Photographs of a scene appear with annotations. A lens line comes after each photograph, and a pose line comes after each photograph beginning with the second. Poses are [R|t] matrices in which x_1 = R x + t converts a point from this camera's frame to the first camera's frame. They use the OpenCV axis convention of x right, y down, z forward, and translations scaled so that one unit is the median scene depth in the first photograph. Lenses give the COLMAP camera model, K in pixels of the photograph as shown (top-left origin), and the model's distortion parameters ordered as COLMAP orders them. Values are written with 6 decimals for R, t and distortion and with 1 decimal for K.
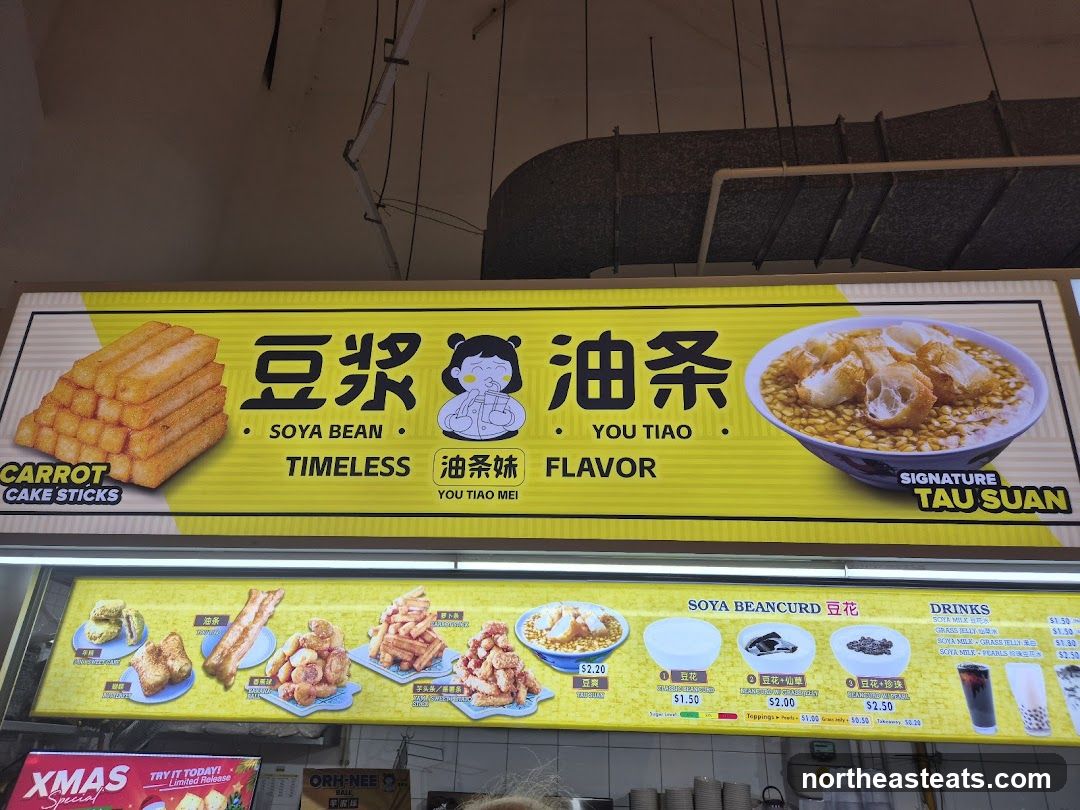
lens RADIAL K [[718.9, 0, 542.0], [0, 718.9, 403.7], [0, 0, 1]] dist [0.063085, -0.052326]
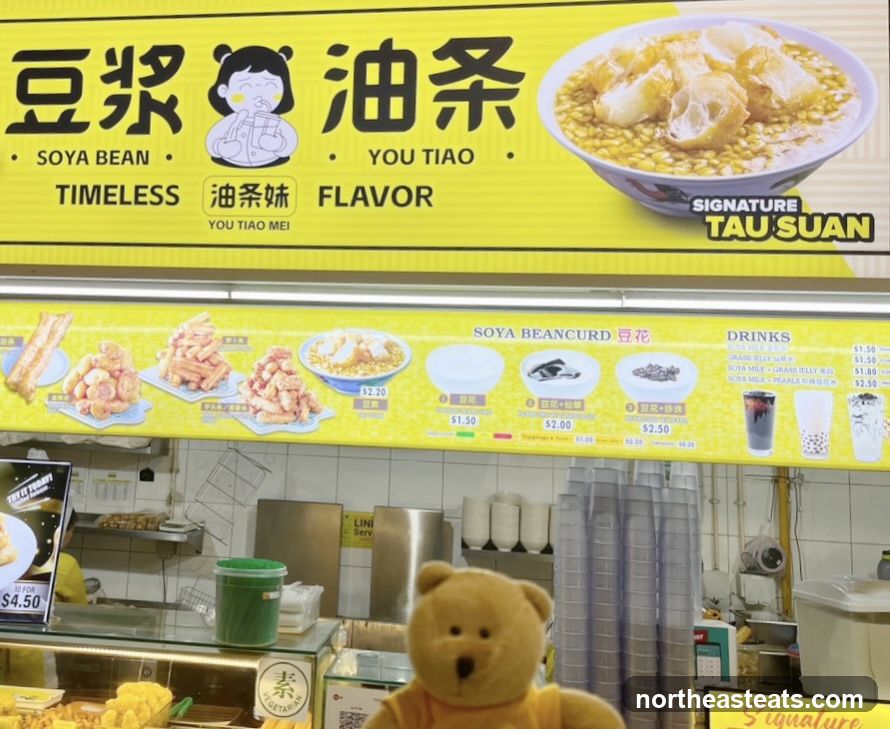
lens RADIAL K [[886.1, 0, 335.3], [0, 886.1, 329.3], [0, 0, 1]] dist [0.034733, 0.000000]
pose [[0.996037, 0.007242, -0.088639, 0.125814], [0.018735, 0.957227, 0.288732, -0.076768], [0.086939, -0.289249, 0.953298, -0.160880]]
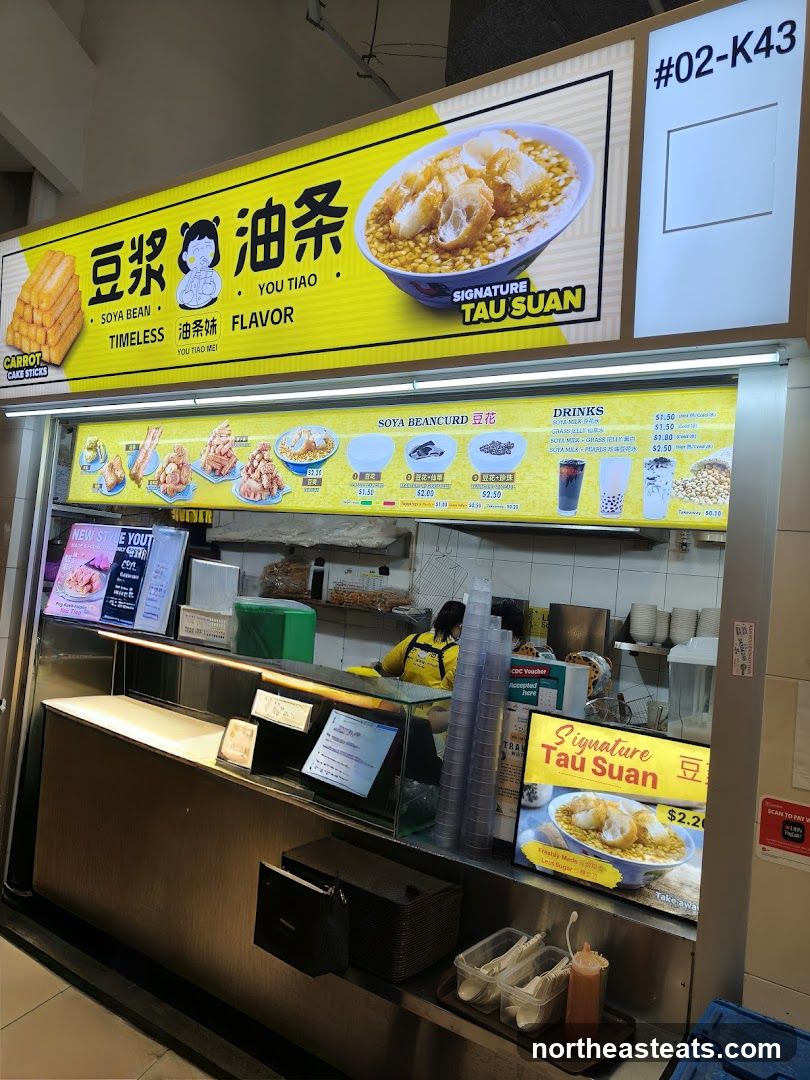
lens RADIAL K [[750.4, 0, 412.5], [0, 750.4, 532.3], [0, 0, 1]] dist [0.024163, -0.019453]
pose [[0.860853, 0.025227, -0.508227, 0.941139], [0.152895, 0.939795, 0.305628, 0.072399], [0.485340, -0.340806, 0.805169, -0.072385]]
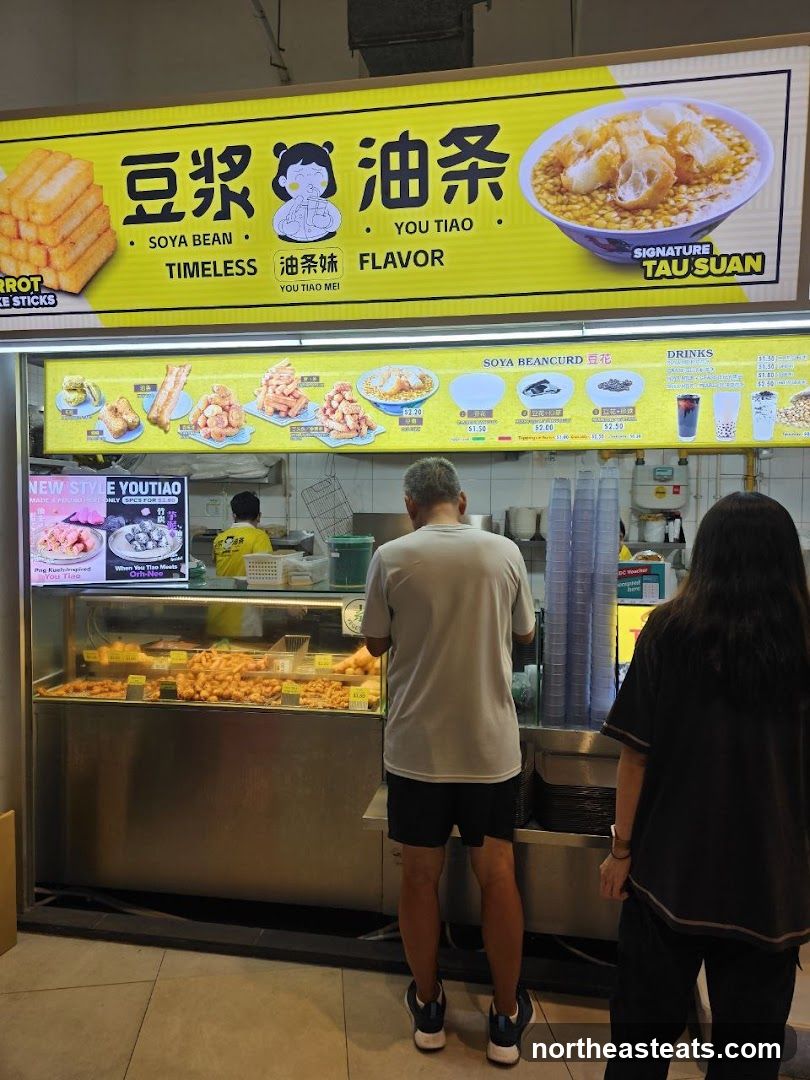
lens RADIAL K [[718.9, 0, 413.8], [0, 718.9, 528.8], [0, 0, 1]] dist [0.063085, -0.052326]
pose [[0.993861, -0.020522, -0.108720, 0.219596], [0.068703, 0.884711, 0.461049, -0.075632], [0.086724, -0.465688, 0.880689, -0.332207]]
